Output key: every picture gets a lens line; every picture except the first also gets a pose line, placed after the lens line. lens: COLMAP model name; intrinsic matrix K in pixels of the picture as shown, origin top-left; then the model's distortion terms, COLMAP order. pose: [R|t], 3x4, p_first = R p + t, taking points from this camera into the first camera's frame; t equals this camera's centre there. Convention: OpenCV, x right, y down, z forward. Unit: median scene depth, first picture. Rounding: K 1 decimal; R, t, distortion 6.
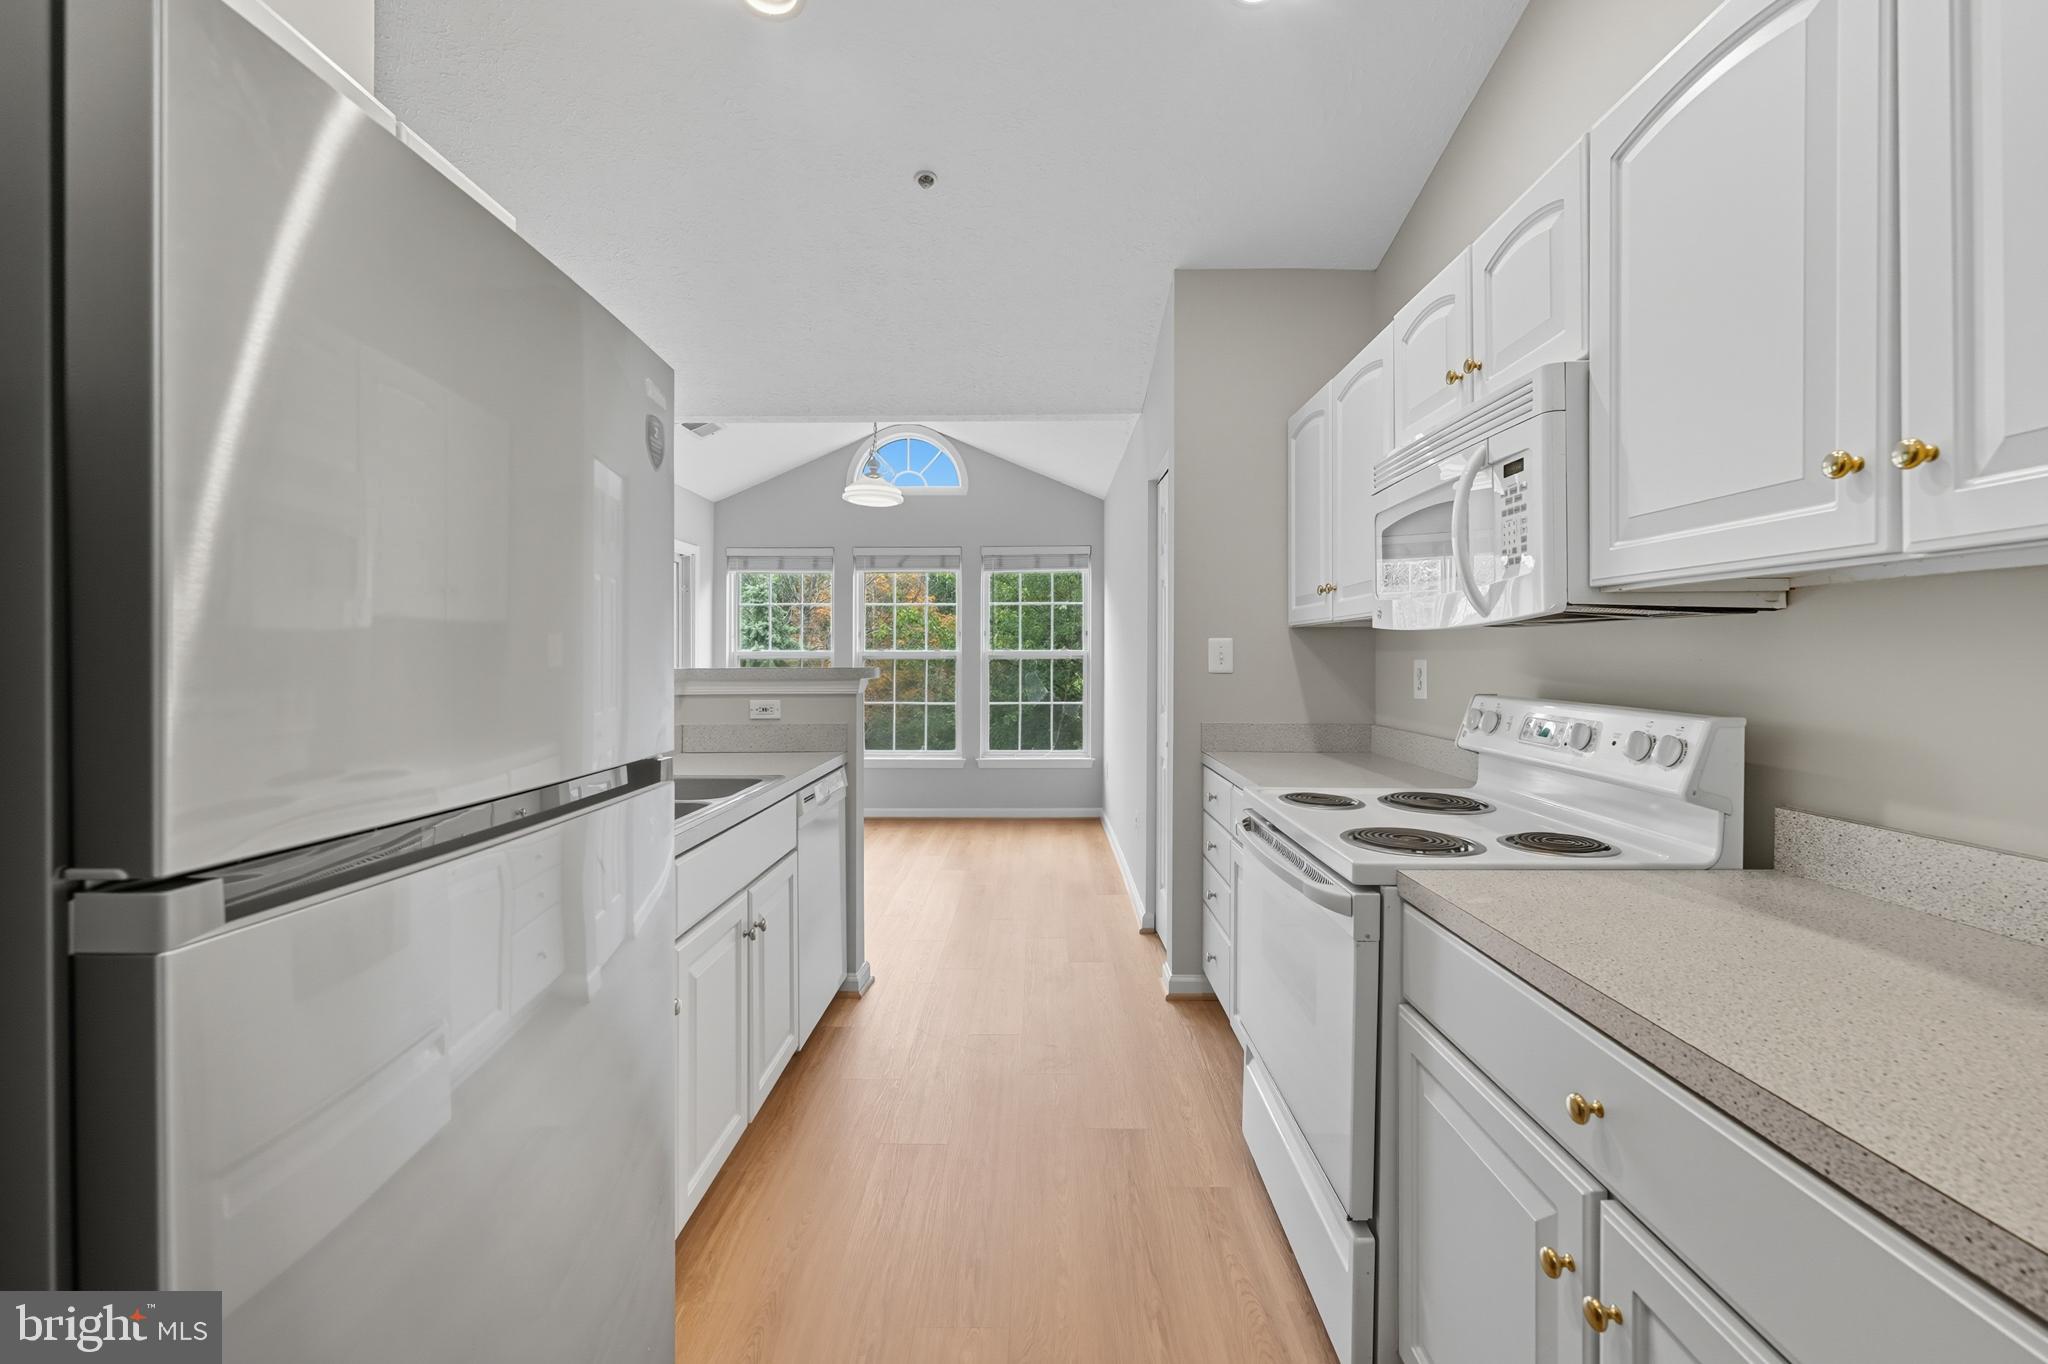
lens RADIAL K [[823.6, 0, 1001.6], [0, 823.6, 660.9], [0, 0, 1]] dist [-0.000476, -0.000828]
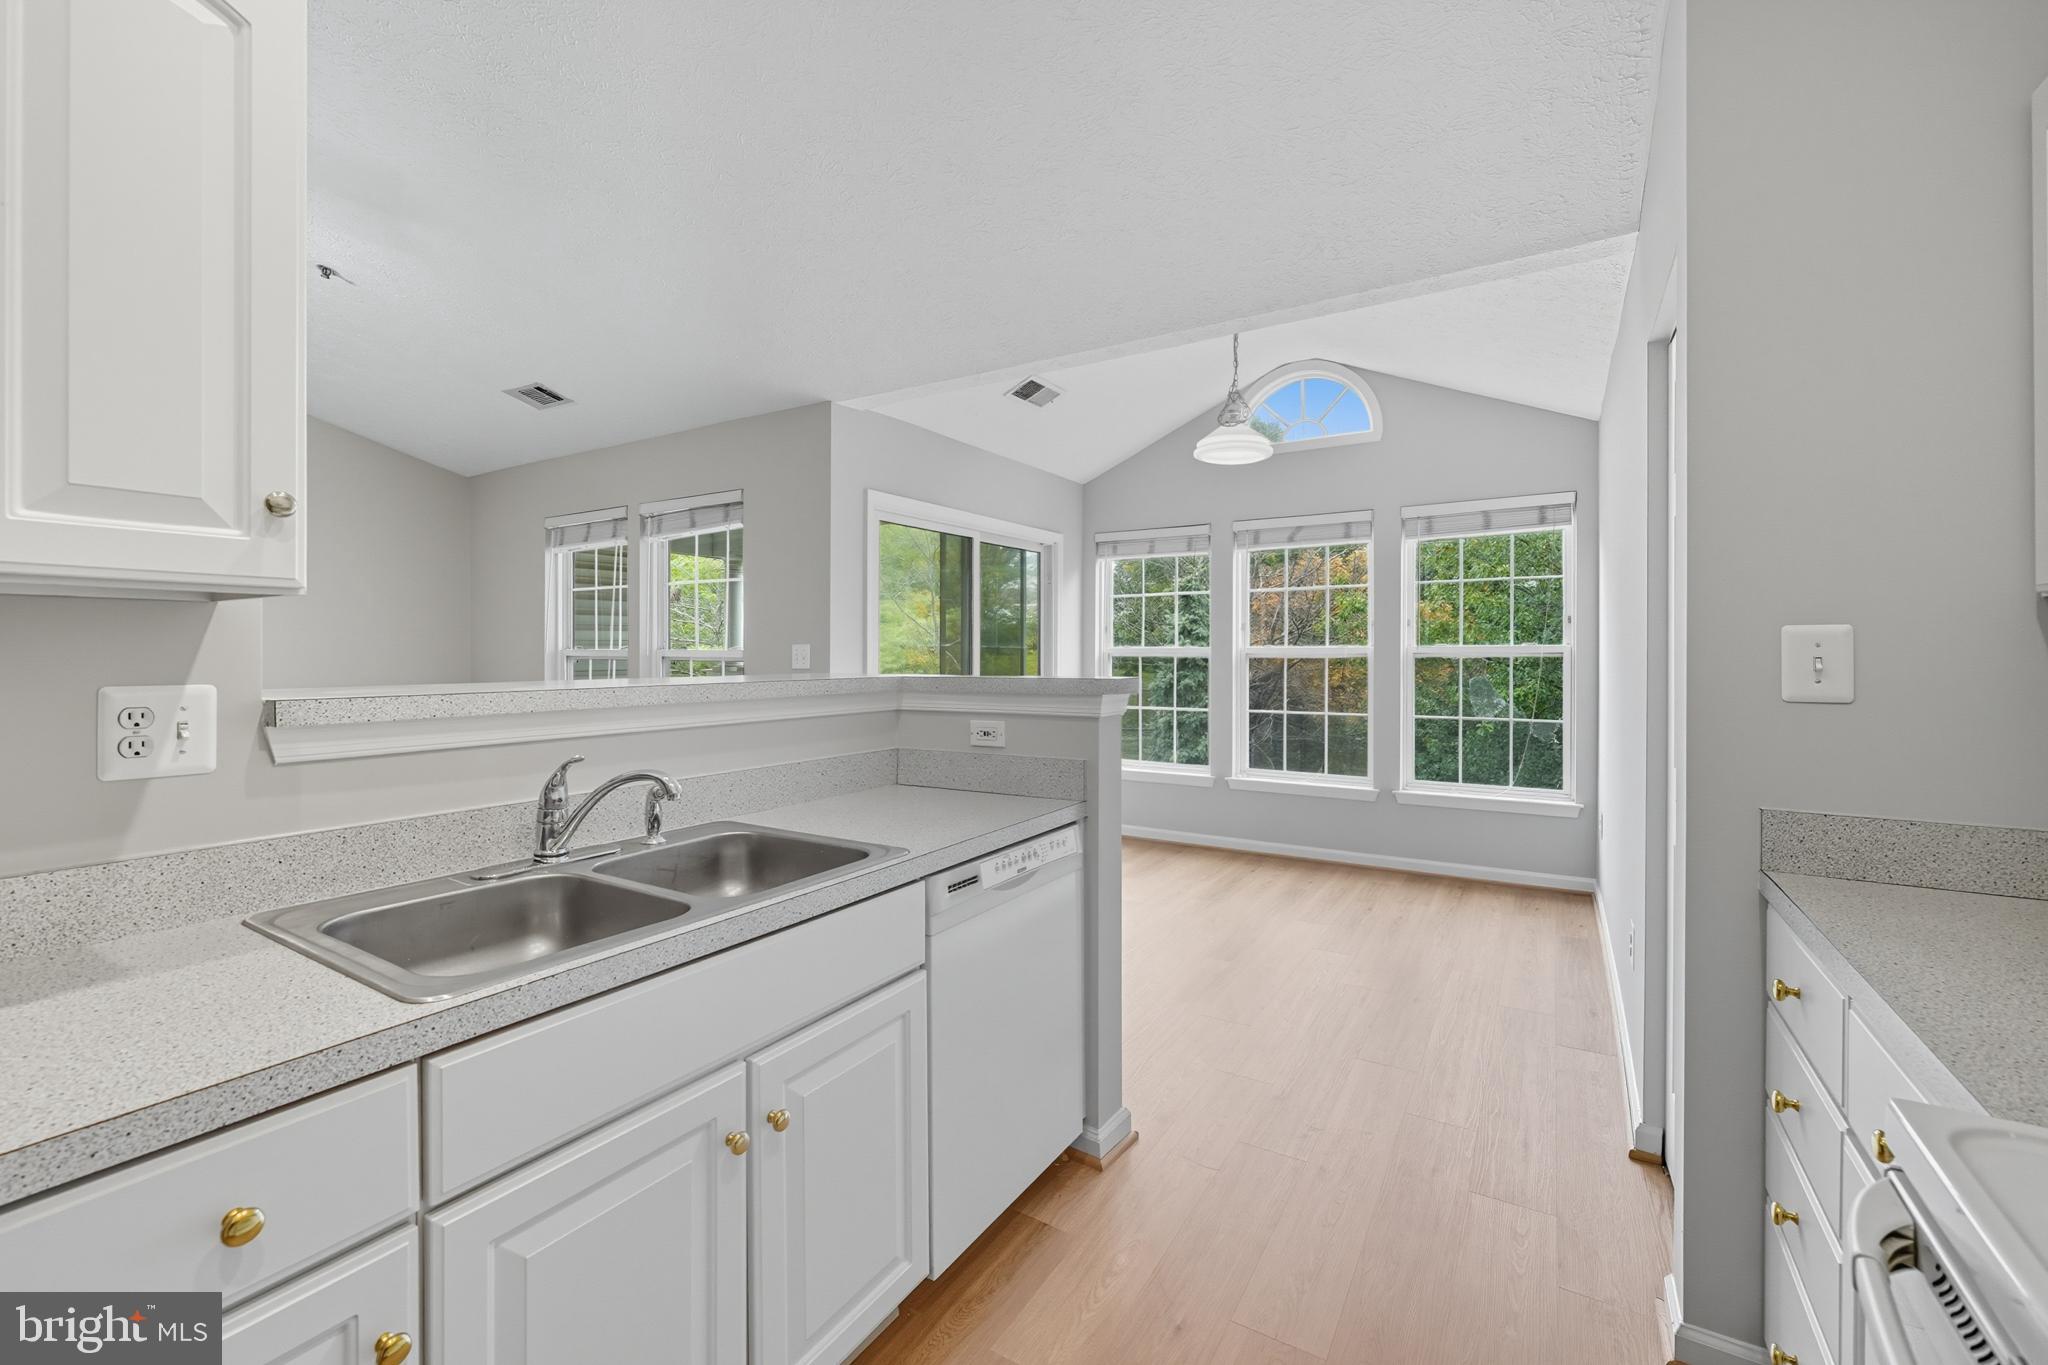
lens RADIAL K [[823.6, 0, 1036.0], [0, 823.6, 654.9], [0, 0, 1]] dist [-0.000476, -0.000828]
pose [[0.870275, -0.000380, -0.492567, 0.054632], [0.000986, 0.999999, 0.000971, -0.005533], [0.492566, -0.001330, 0.870274, 0.187348]]
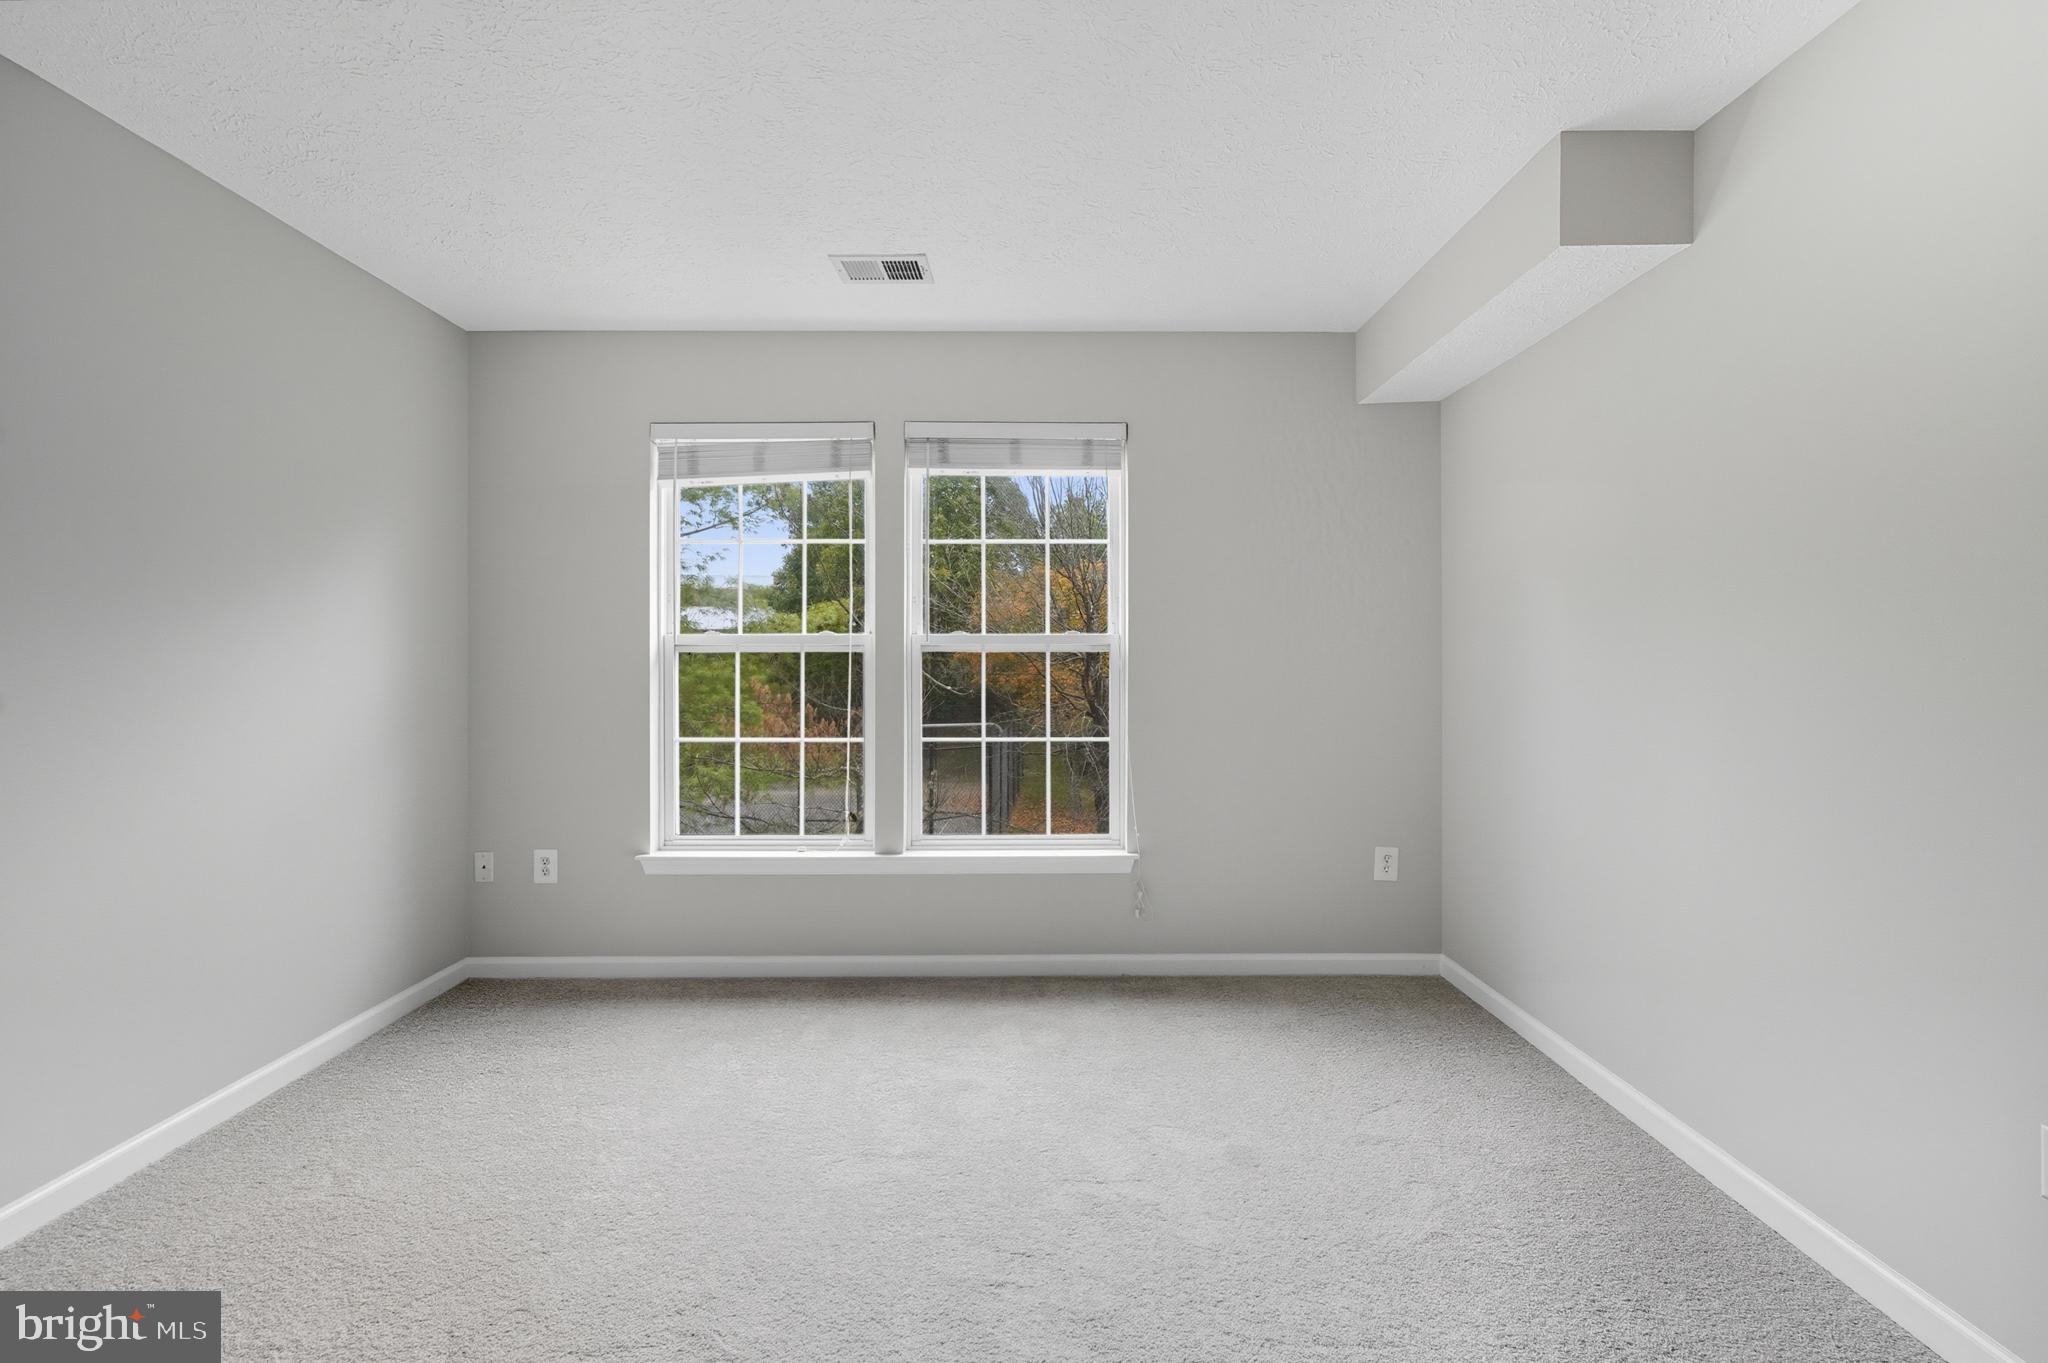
lens RADIAL K [[823.6, 0, 1037.4], [0, 823.6, 668.8], [0, 0, 1]] dist [-0.000476, -0.000828]
pose [[0.997872, 0.003555, 0.065113, 0.022306], [-0.004673, 0.999844, 0.017029, -0.000846], [-0.065042, -0.017298, 0.997733, 0.507434]]
